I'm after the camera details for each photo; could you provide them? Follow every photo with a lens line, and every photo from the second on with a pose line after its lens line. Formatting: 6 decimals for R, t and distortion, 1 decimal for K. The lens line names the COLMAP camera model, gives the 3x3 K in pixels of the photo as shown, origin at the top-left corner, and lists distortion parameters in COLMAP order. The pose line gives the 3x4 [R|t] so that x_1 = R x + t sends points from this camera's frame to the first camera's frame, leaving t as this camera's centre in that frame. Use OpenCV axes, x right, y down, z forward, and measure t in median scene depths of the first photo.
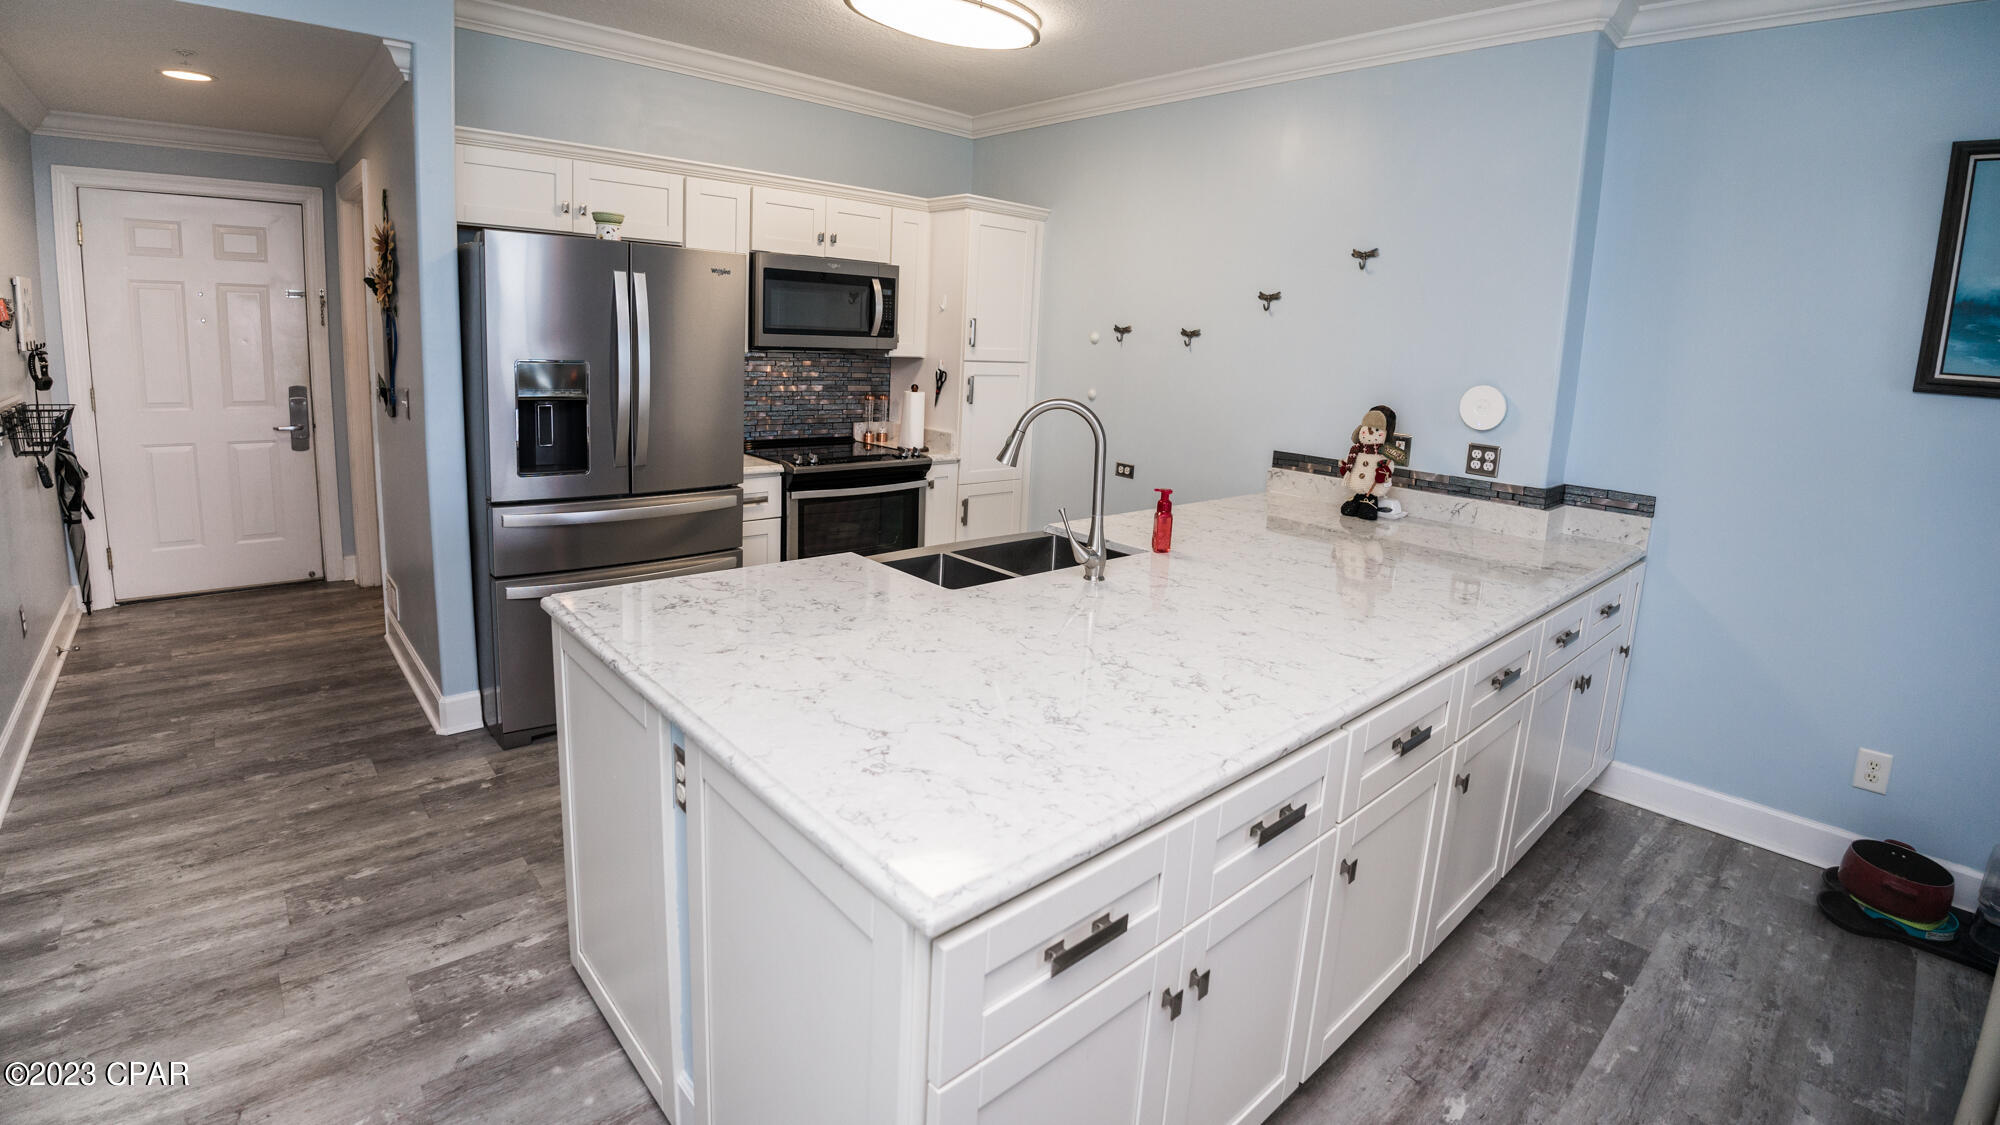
lens RADIAL K [[903.6, 0, 1002.4], [0, 903.6, 479.0], [0, 0, 1]] dist [-0.065985, 0.005318]
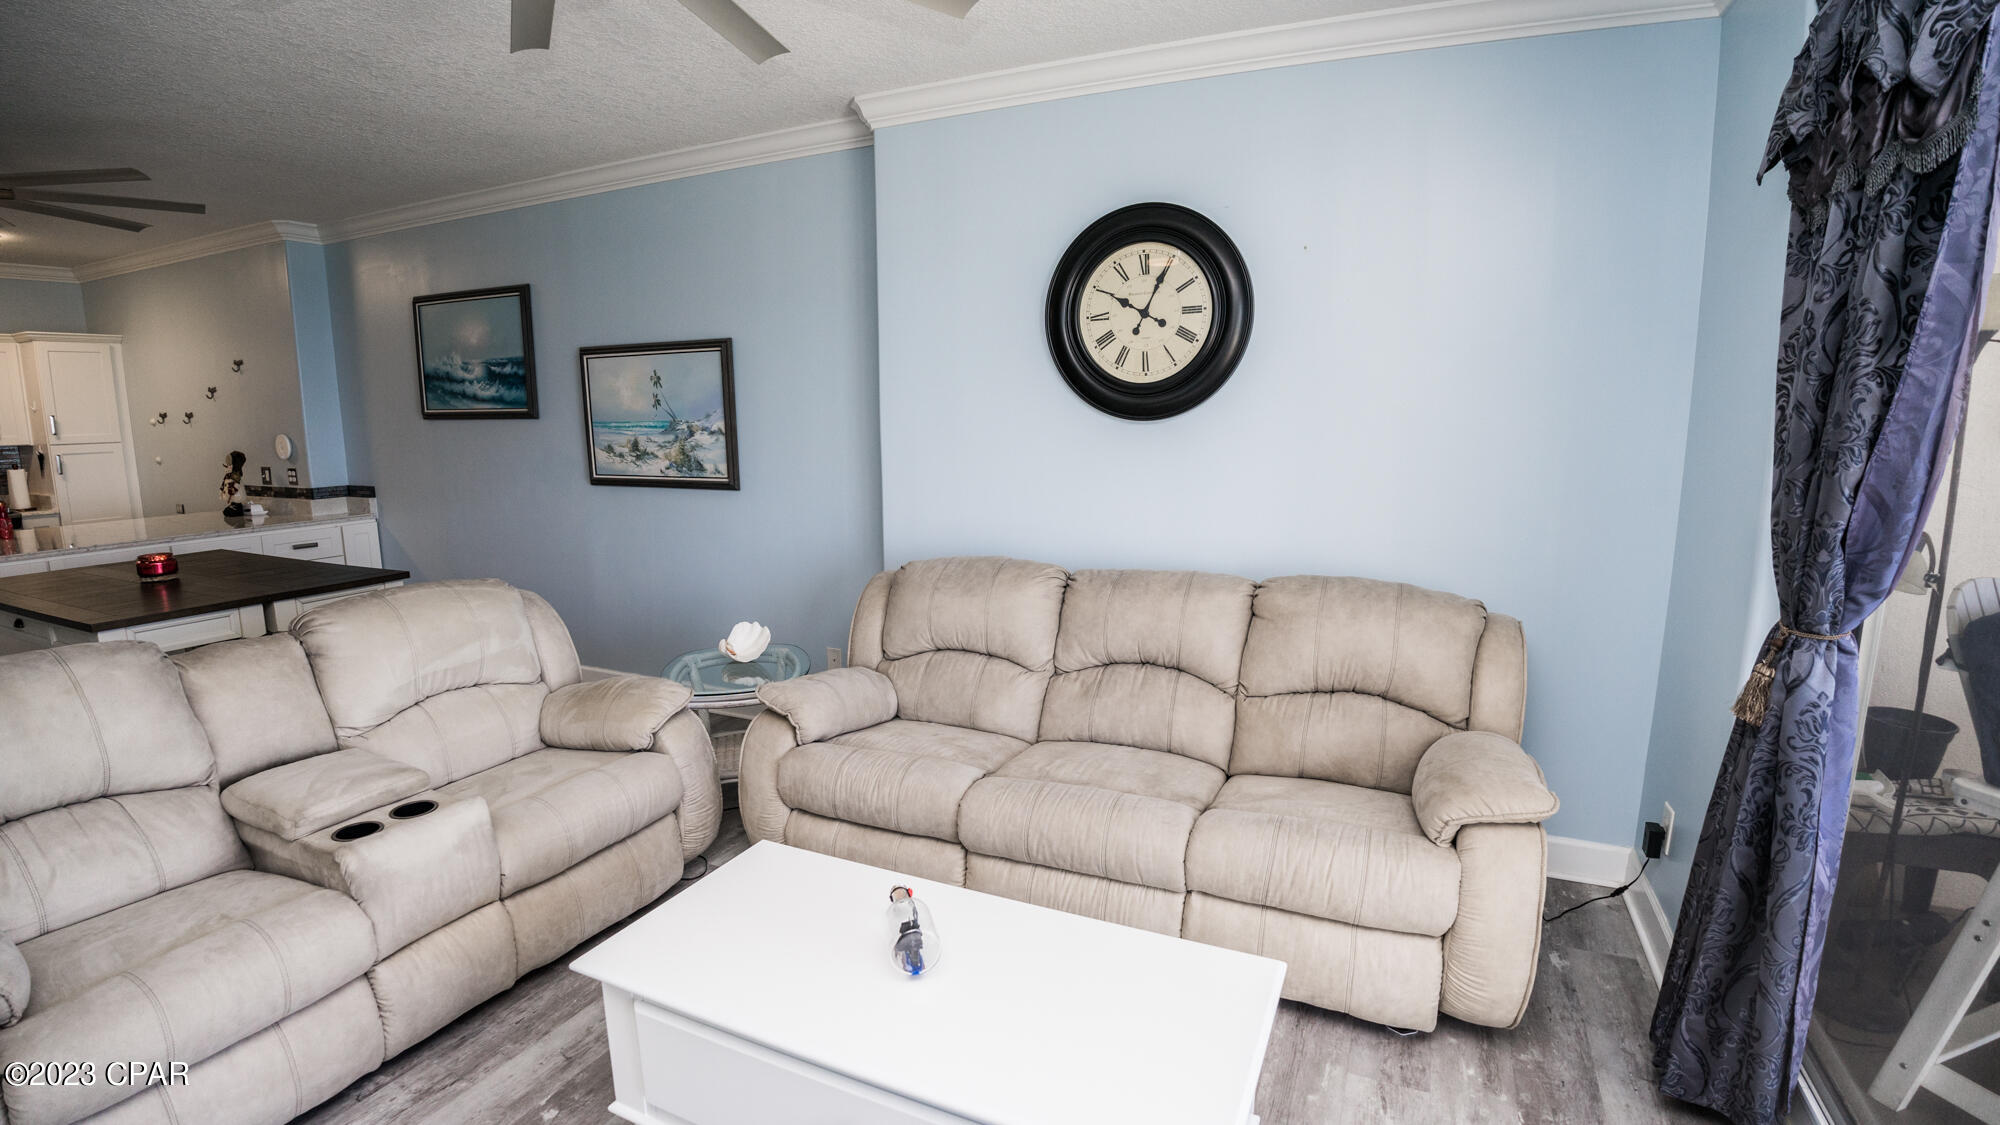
lens RADIAL K [[903.6, 0, 1002.4], [0, 903.6, 562.0], [0, 0, 1]] dist [-0.065985, 0.005318]
pose [[0.918921, -0.114804, 0.377364, 0.977157], [0.107442, 0.993383, 0.040580, 0.193146], [-0.379525, 0.003255, 0.925176, -0.955604]]
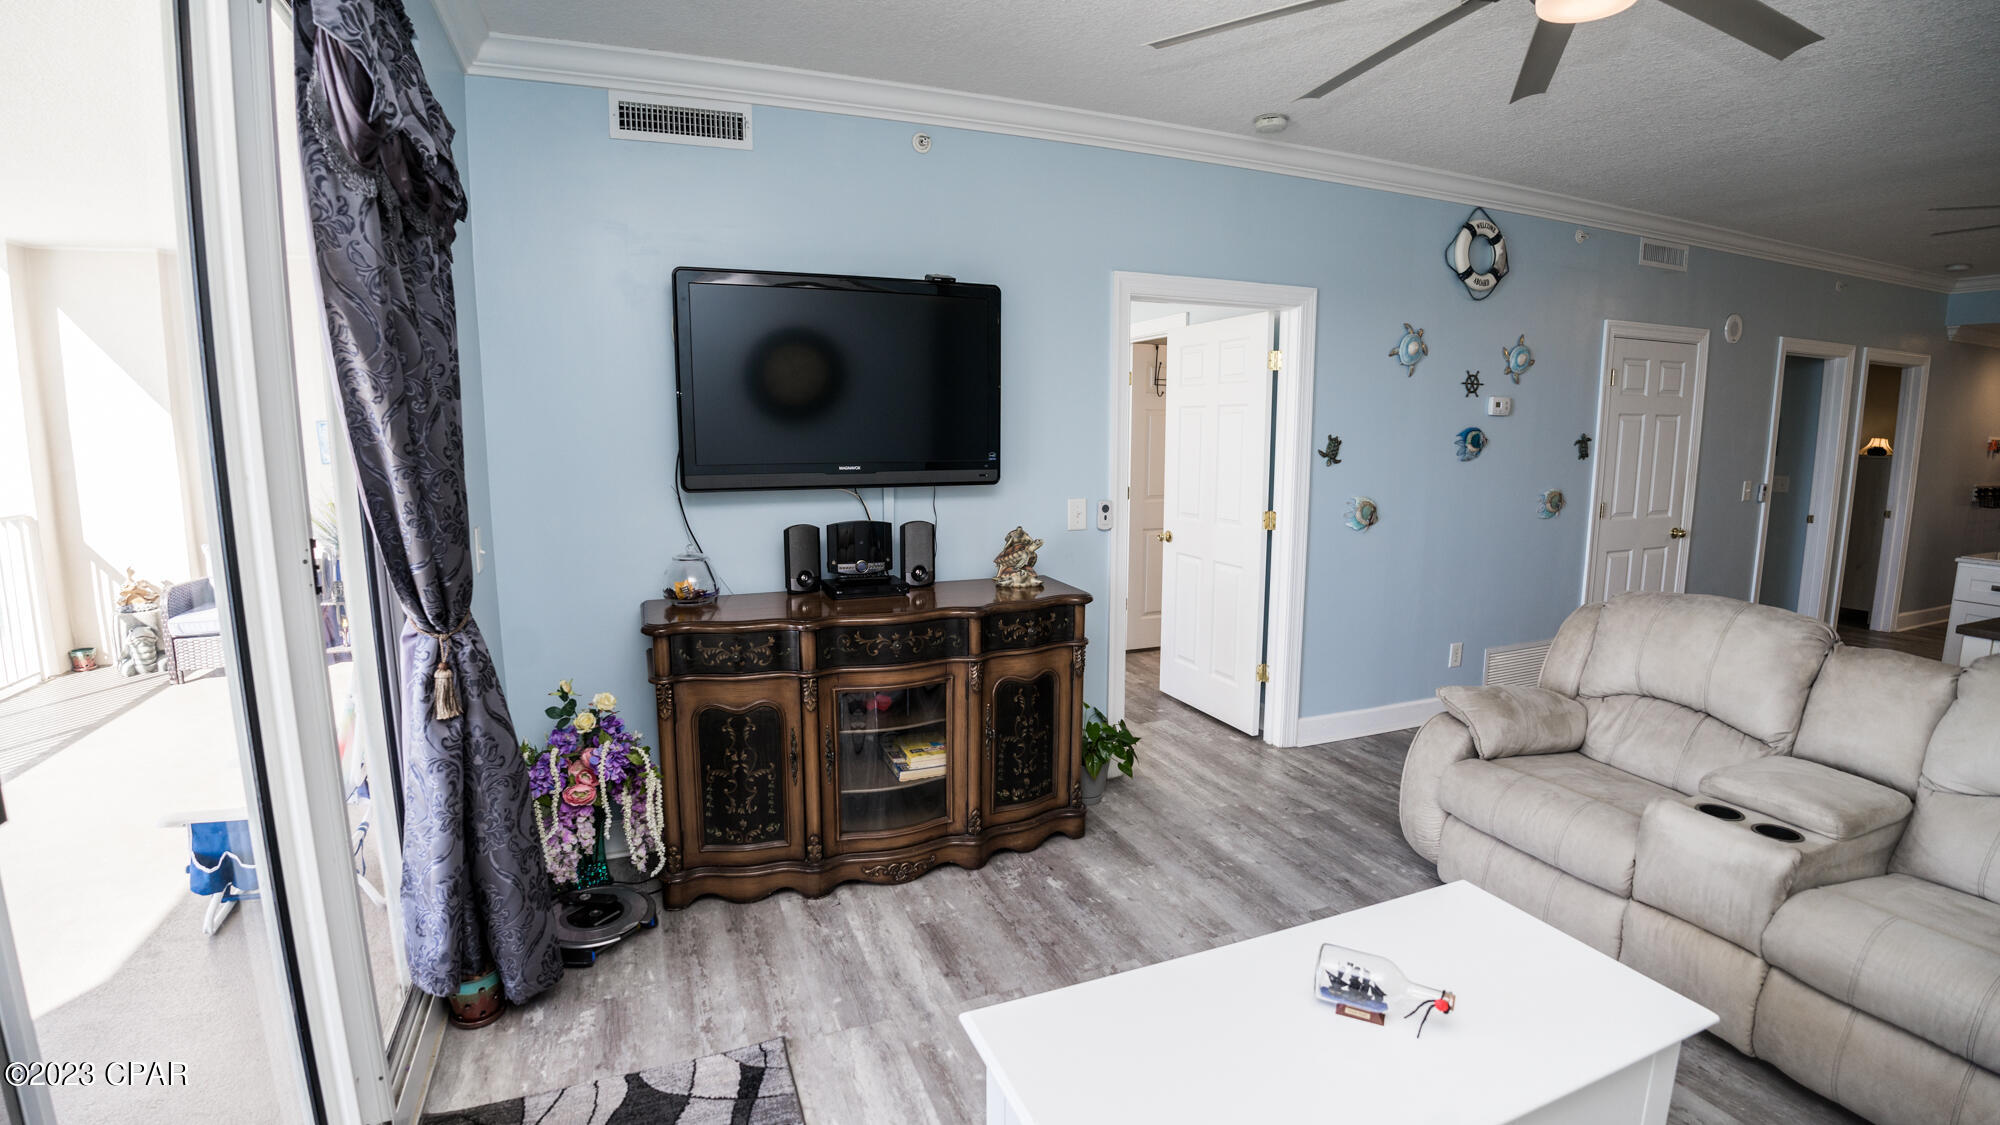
lens RADIAL K [[903.6, 0, 998.4], [0, 903.6, 565.3], [0, 0, 1]] dist [-0.065985, 0.005318]
pose [[-0.337298, 0.095499, -0.936541, 1.477729], [-0.163128, 0.973862, 0.158056, 0.164517], [0.927157, 0.206088, -0.312903, -0.612136]]
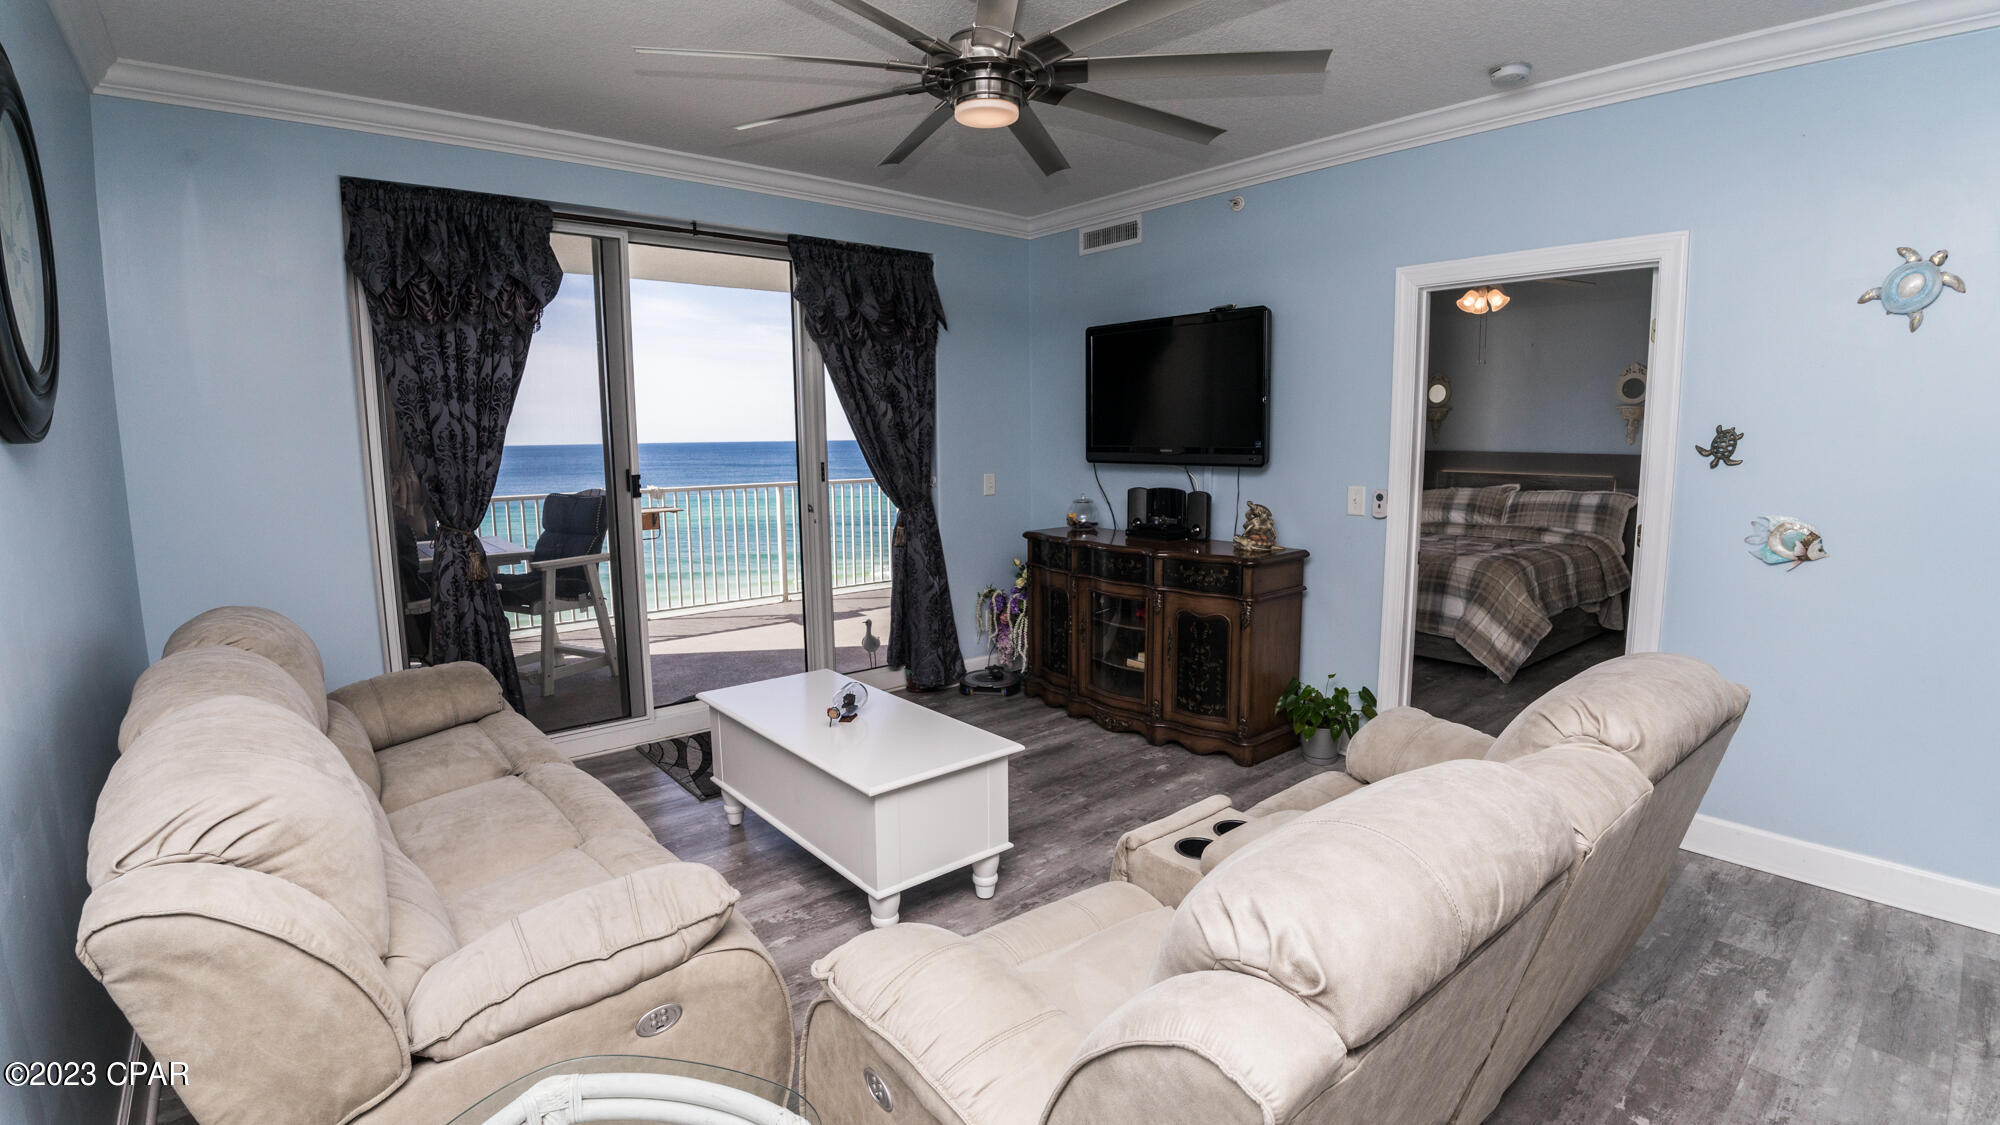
lens RADIAL K [[903.6, 0, 1000.3], [0, 903.6, 561.4], [0, 0, 1]] dist [-0.065985, 0.005318]
pose [[-0.998745, -0.041755, 0.027655, 0.927661], [-0.031805, 0.955340, 0.293792, 0.030443], [-0.038687, 0.292544, -0.955469, 0.158026]]
